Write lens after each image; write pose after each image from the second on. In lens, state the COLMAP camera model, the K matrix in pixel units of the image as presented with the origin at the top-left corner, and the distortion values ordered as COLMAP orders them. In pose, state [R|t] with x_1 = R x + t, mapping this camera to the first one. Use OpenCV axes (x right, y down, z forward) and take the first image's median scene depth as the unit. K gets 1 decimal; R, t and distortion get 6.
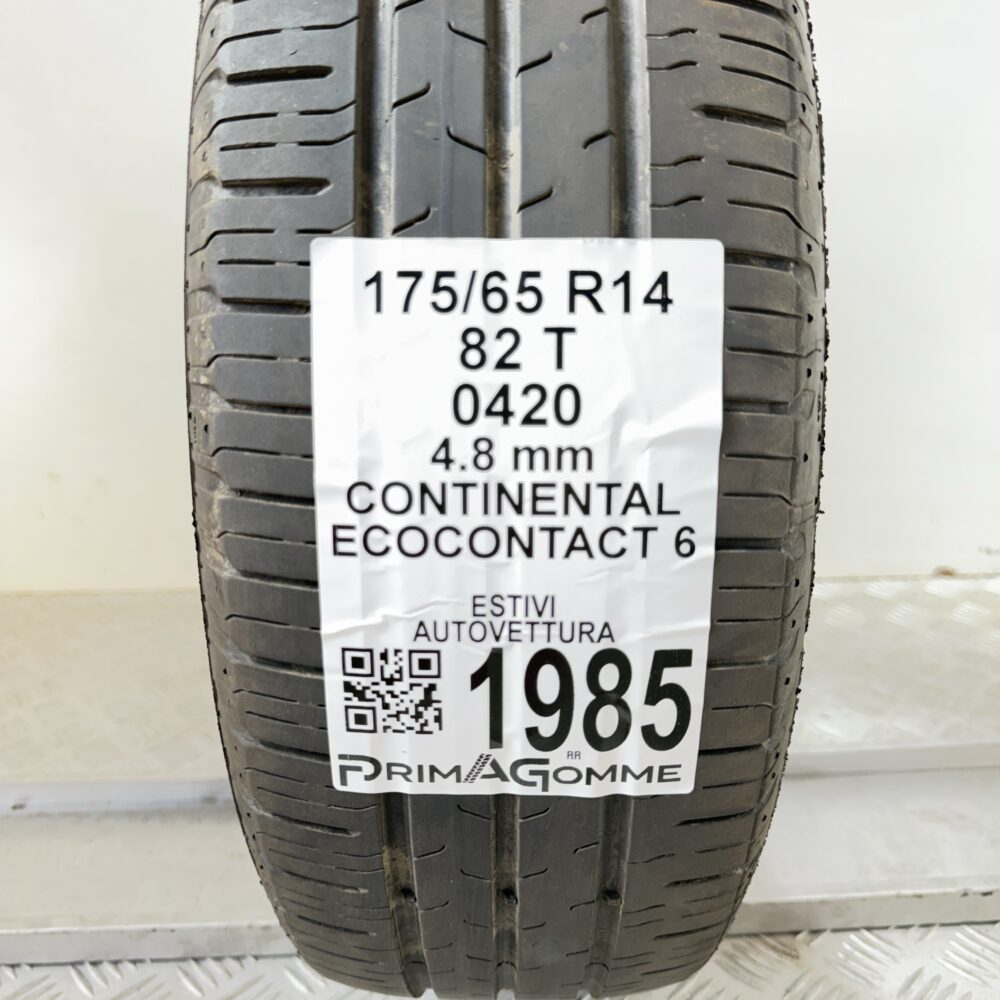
lens RADIAL K [[950.1, 0, 500.0], [0, 950.1, 500.0], [0, 0, 1]] dist [0.097285, -0.008785]
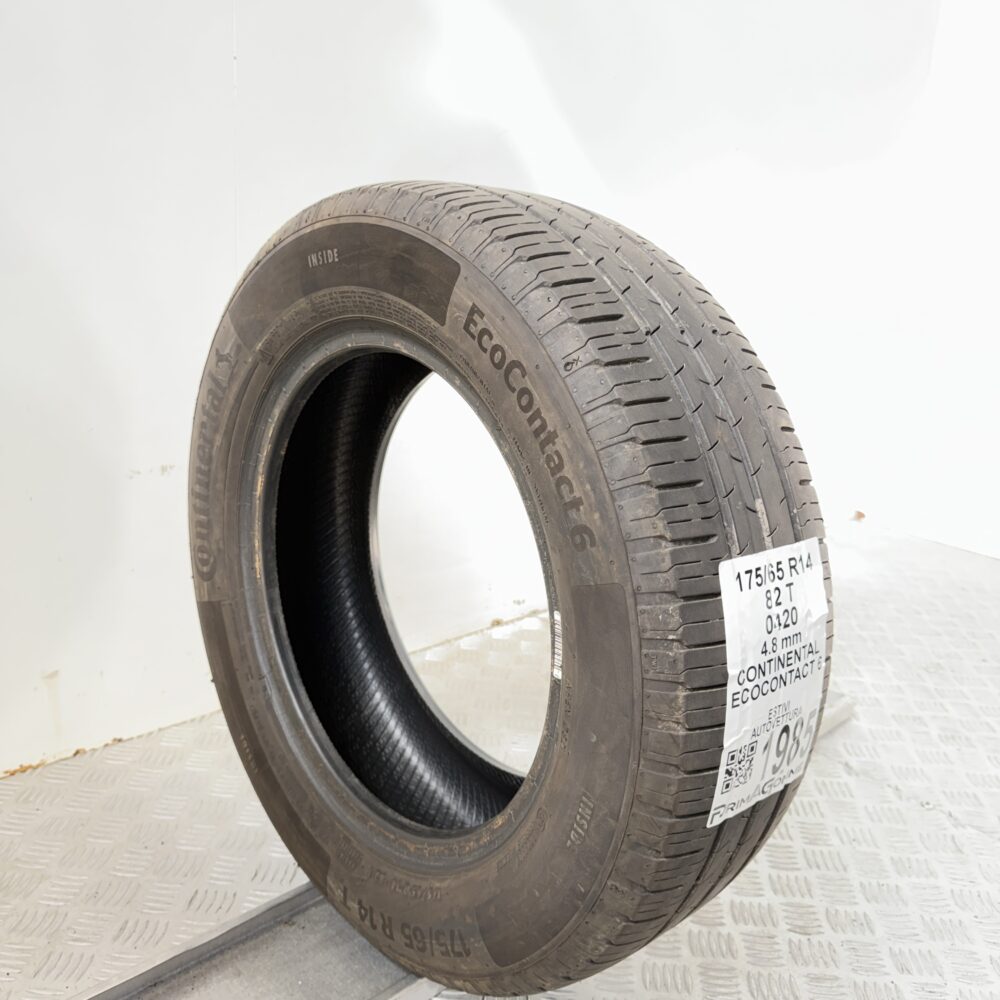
lens RADIAL K [[950.1, 0, 500.0], [0, 950.1, 500.0], [0, 0, 1]] dist [0.097285, -0.008785]
pose [[0.731831, -0.118723, 0.671065, -1.938703], [0.150584, 0.988540, 0.010670, -0.500355], [-0.664641, 0.093243, 0.741322, -0.263492]]
